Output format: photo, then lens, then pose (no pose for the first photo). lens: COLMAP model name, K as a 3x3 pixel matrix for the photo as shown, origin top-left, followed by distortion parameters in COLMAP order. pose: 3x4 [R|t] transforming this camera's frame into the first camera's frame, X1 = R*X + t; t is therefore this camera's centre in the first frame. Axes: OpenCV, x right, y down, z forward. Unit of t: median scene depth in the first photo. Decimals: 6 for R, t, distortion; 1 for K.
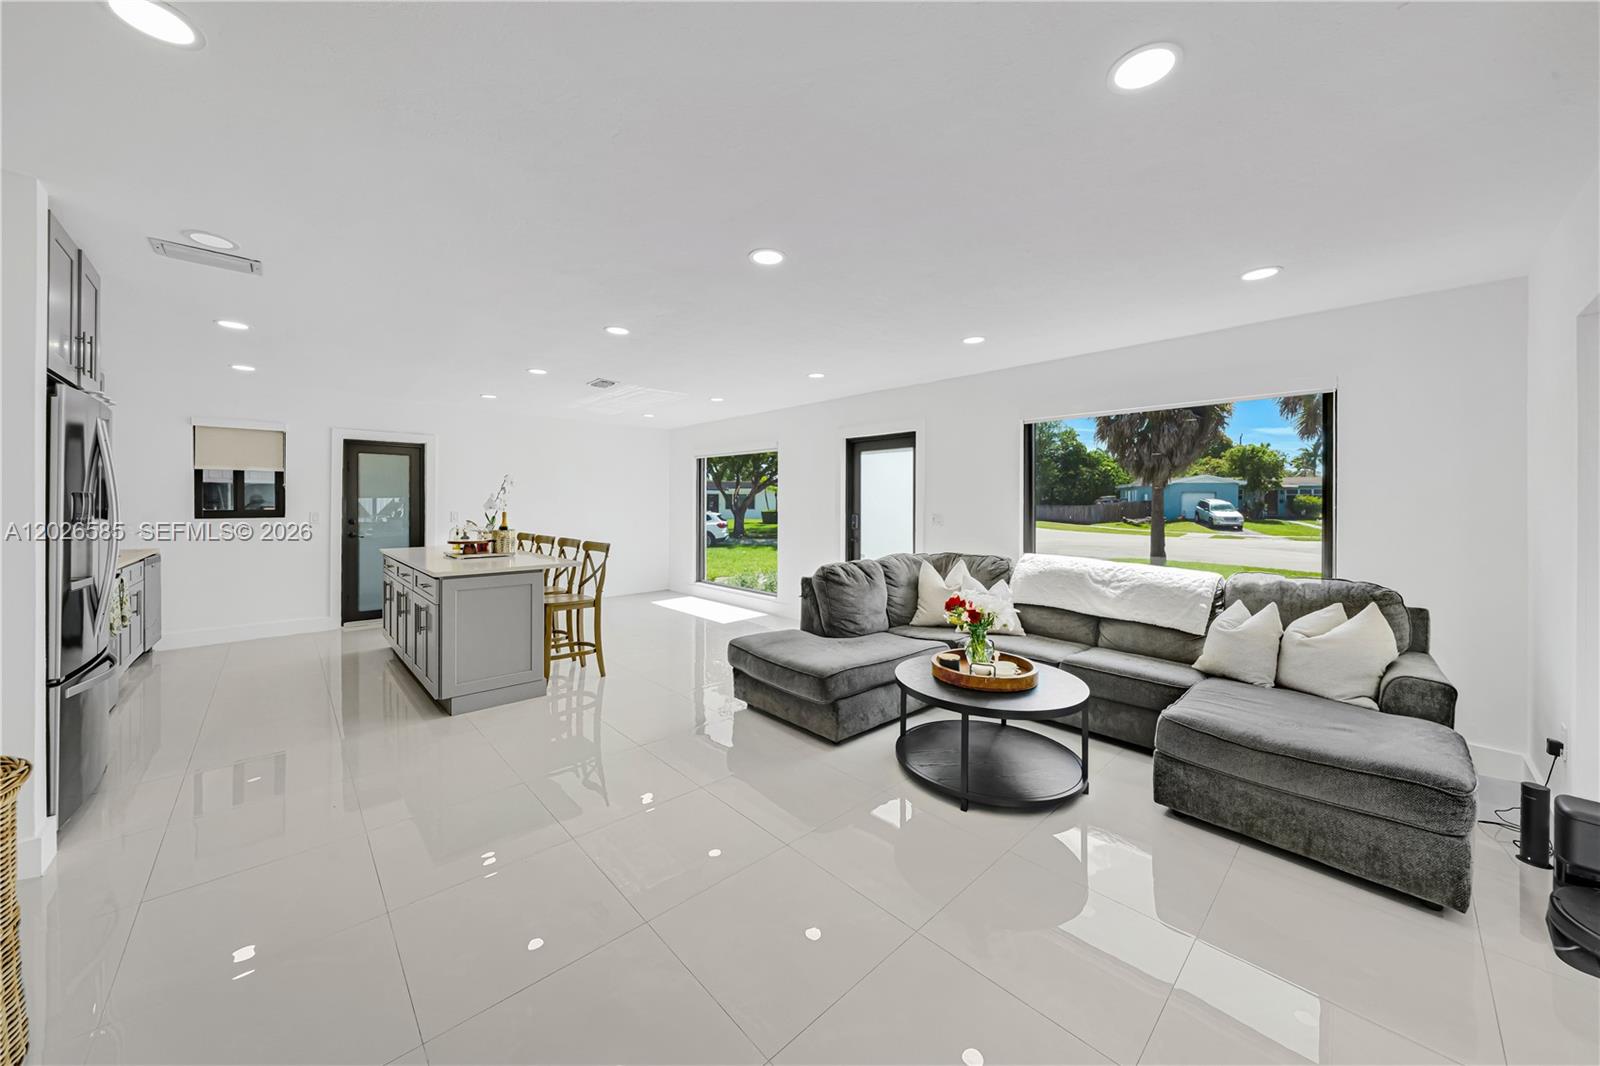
lens RADIAL K [[564.6, 0, 793.5], [0, 564.6, 507.2], [0, 0, 1]] dist [-0.001007, -0.000048]
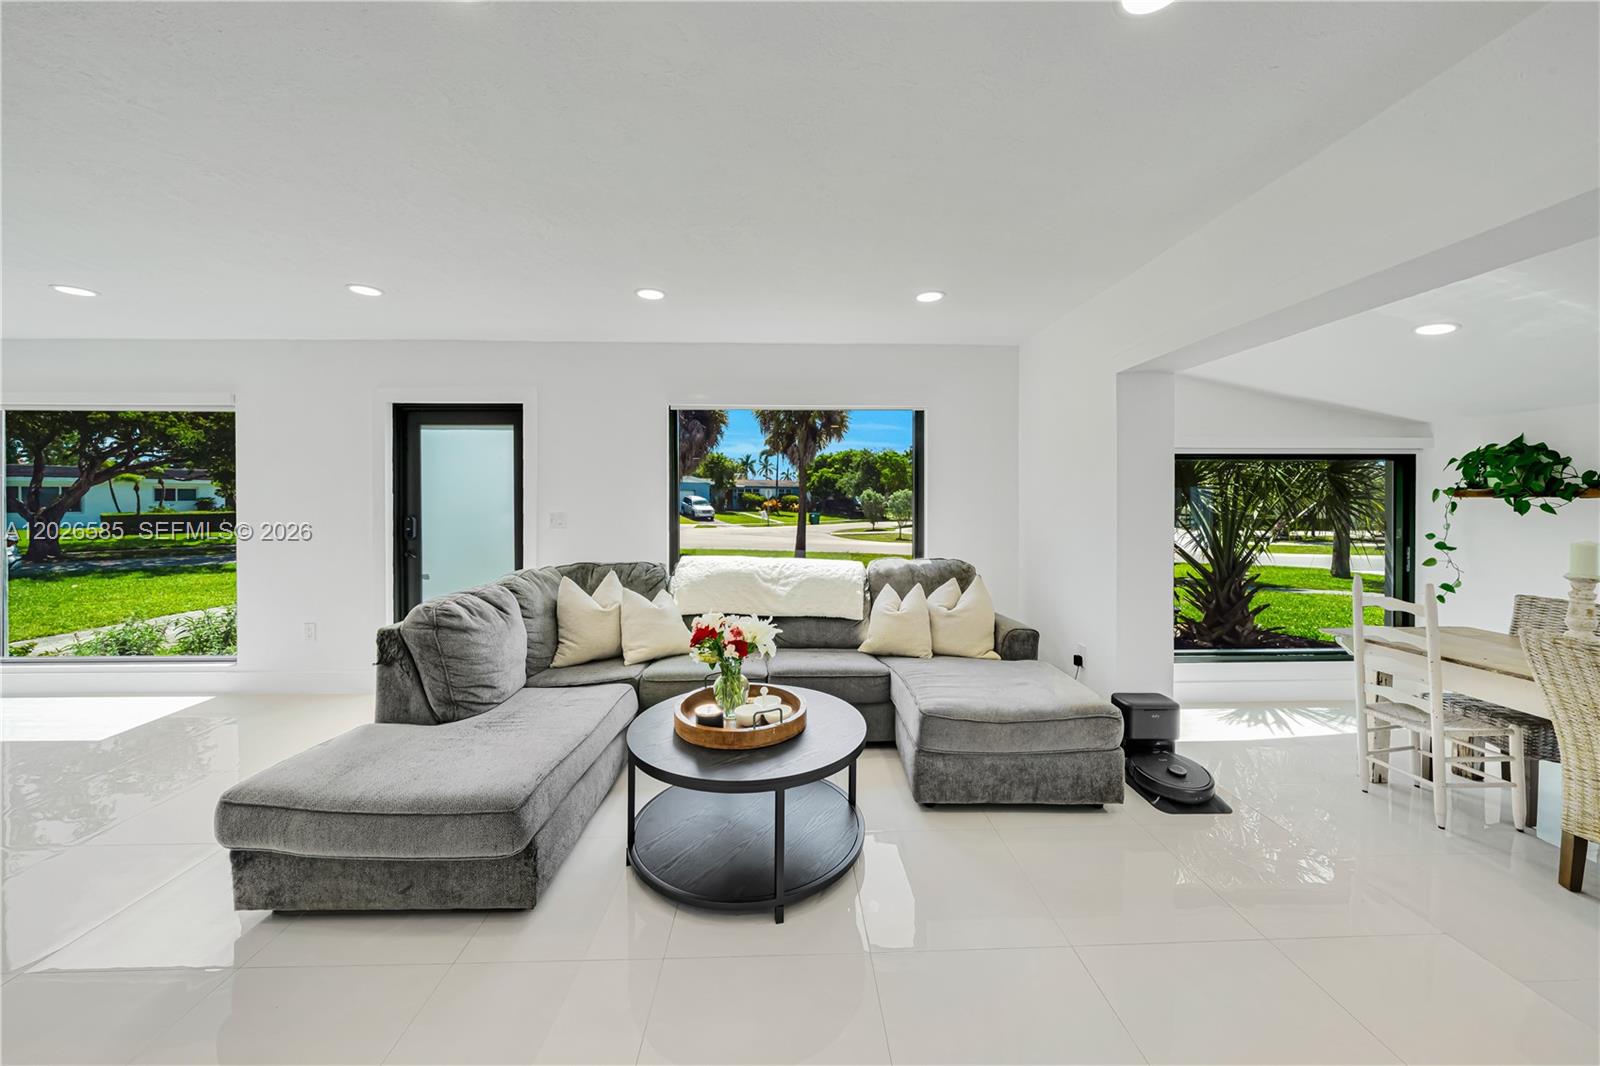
lens RADIAL K [[557.1, 0, 802.9], [0, 557.1, 504.5], [0, 0, 1]] dist [-0.003099, -0.000110]
pose [[0.653628, -0.010311, 0.756746, -0.126210], [0.009118, 0.999942, 0.005748, -0.002299], [-0.756761, 0.003143, 0.653684, 0.298184]]
